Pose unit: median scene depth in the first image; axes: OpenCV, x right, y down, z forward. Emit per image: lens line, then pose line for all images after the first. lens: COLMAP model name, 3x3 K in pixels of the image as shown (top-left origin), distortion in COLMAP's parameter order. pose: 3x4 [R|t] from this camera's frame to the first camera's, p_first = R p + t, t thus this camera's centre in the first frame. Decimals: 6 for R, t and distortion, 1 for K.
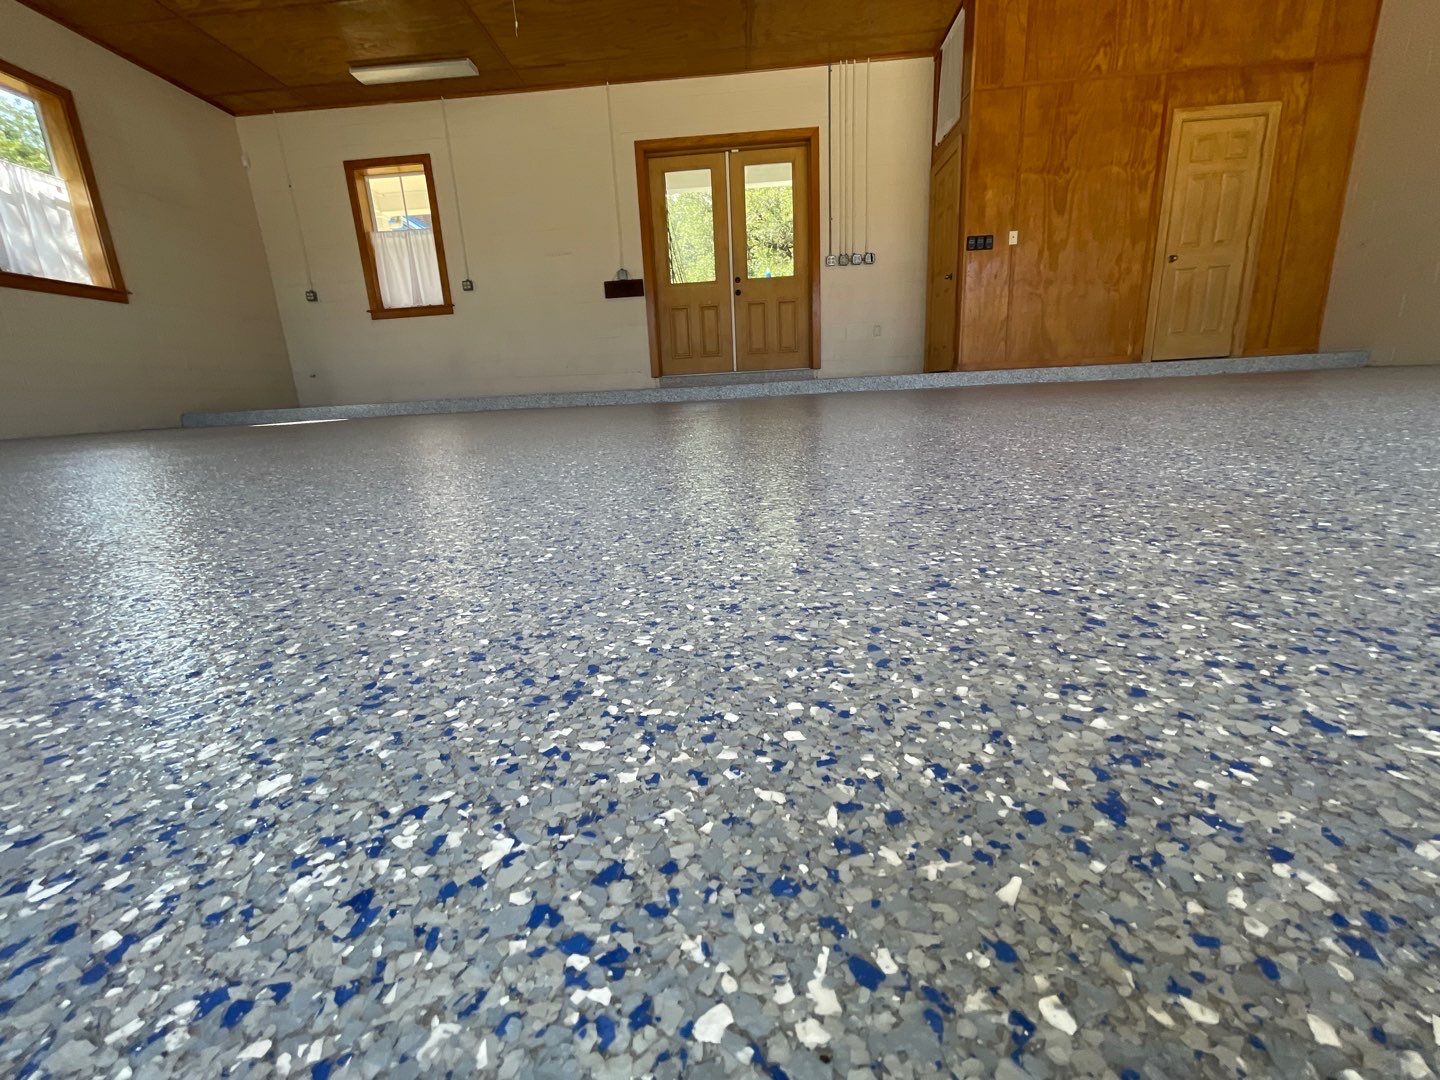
lens RADIAL K [[581.8, 0, 713.8], [0, 581.8, 542.9], [0, 0, 1]] dist [-0.000473, 0.000474]
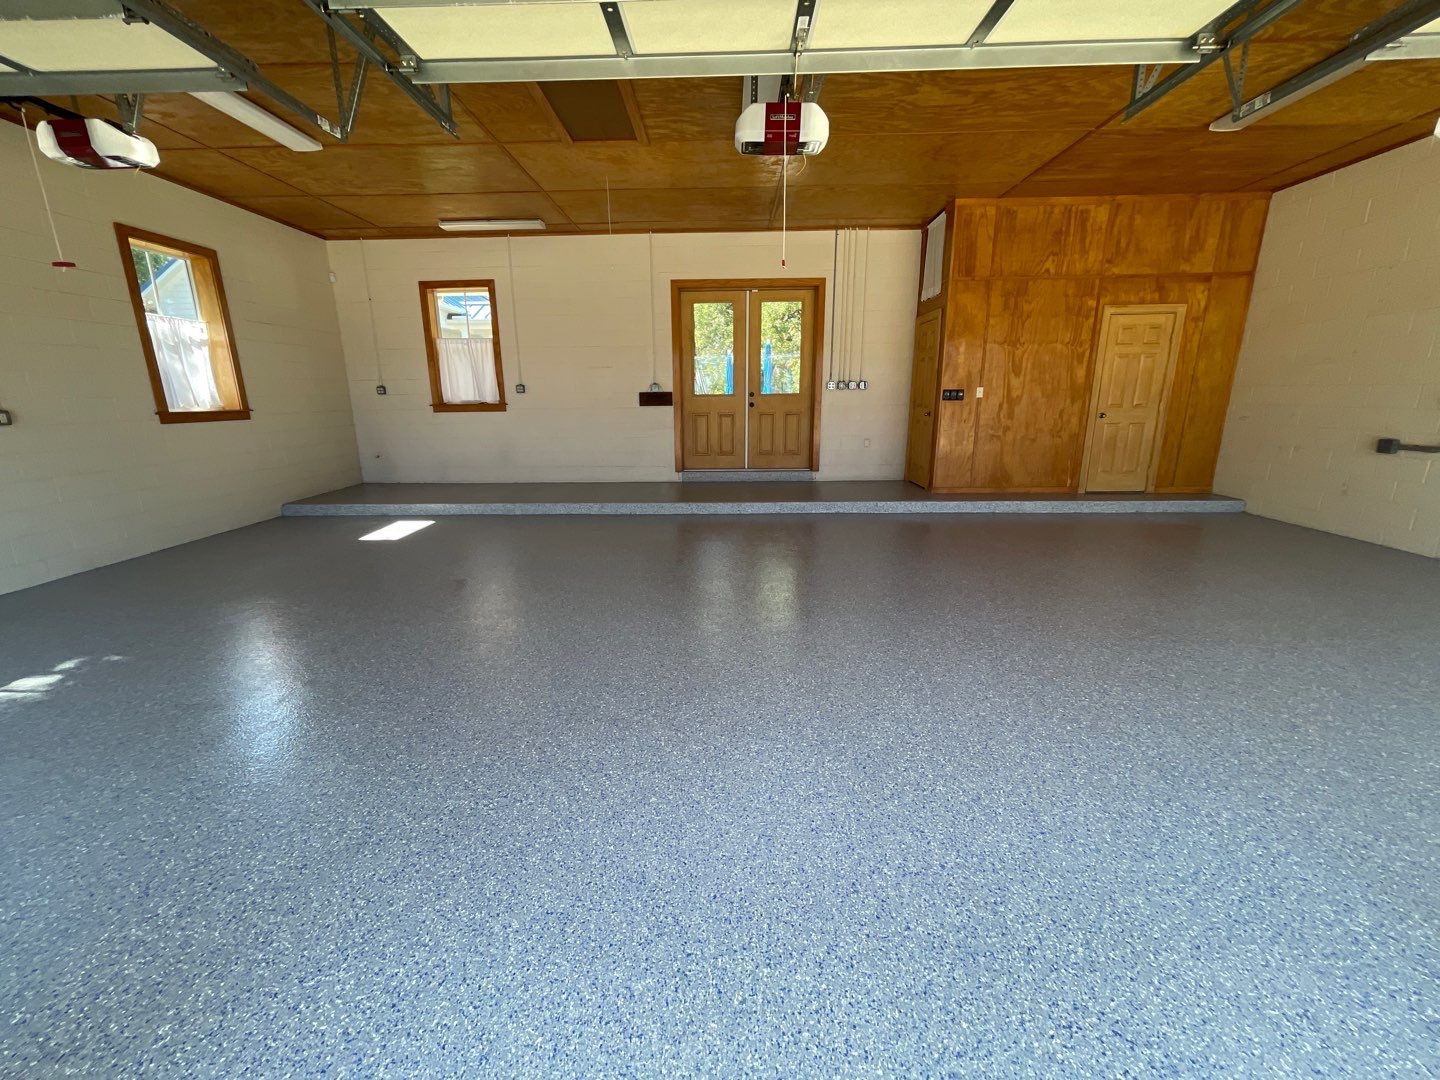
lens RADIAL K [[588.4, 0, 713.8], [0, 588.4, 539.9], [0, 0, 1]] dist [-0.001967, -0.000012]
pose [[0.998569, 0.033427, 0.041744, -0.085788], [-0.033464, 0.999440, 0.000186, -0.172756], [-0.041714, -0.001583, 0.999128, -0.213049]]
